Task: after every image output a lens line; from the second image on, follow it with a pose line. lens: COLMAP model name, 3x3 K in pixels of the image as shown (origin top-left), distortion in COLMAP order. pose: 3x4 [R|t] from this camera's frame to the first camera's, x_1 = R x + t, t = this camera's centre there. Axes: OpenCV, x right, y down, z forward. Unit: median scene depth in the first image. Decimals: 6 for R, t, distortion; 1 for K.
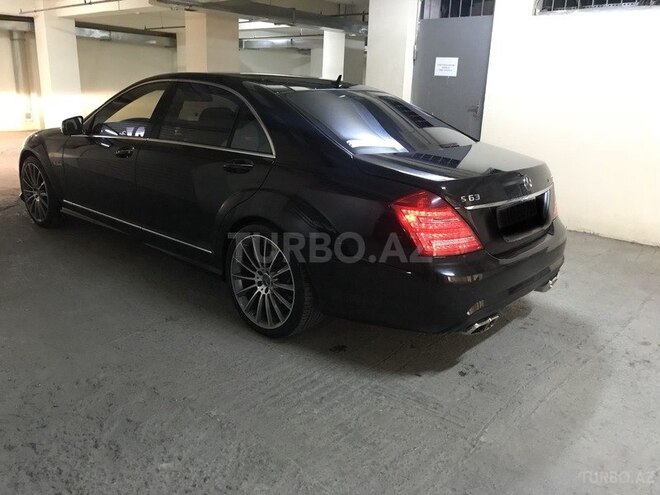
lens RADIAL K [[546.0, 0, 330.0], [0, 546.0, 247.5], [0, 0, 1]] dist [0.037339, 0.001323]
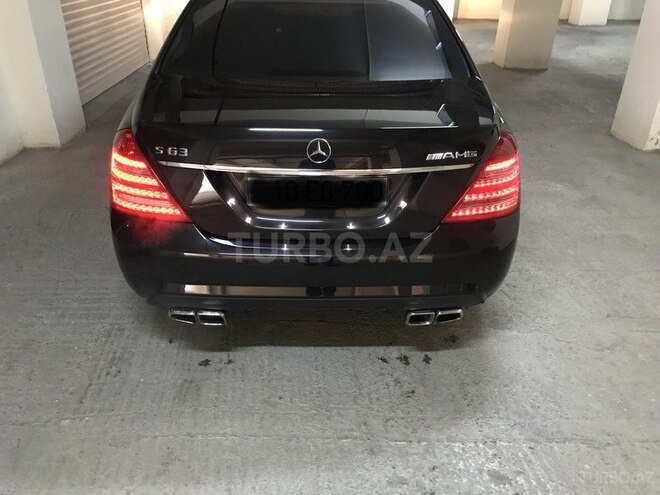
lens RADIAL K [[546.0, 0, 330.0], [0, 546.0, 247.5], [0, 0, 1]] dist [0.037339, 0.001323]
pose [[0.676718, 0.322251, -0.661972, 0.806456], [-0.197192, 0.945605, 0.258740, -0.172964], [0.709343, -0.044558, 0.703454, 0.528394]]
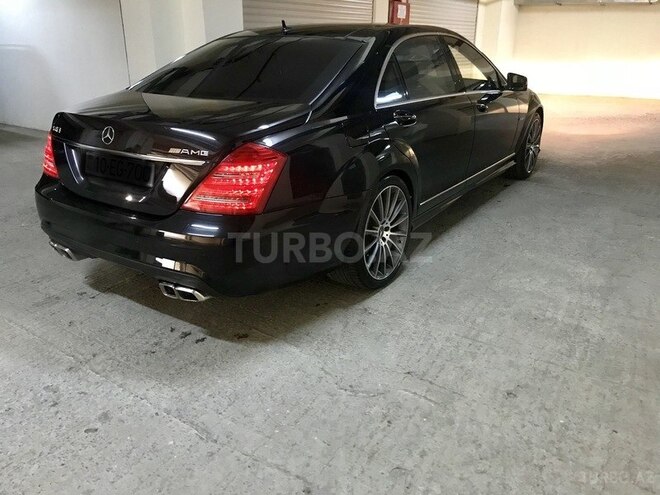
lens RADIAL K [[537.3, 0, 330.0], [0, 537.3, 247.5], [0, 0, 1]] dist [0.008328, 0.004375]
pose [[0.130998, 0.321206, -0.937905, 1.219701], [-0.281365, 0.919202, 0.275502, -0.278193], [0.950617, 0.227804, 0.210790, 1.152895]]
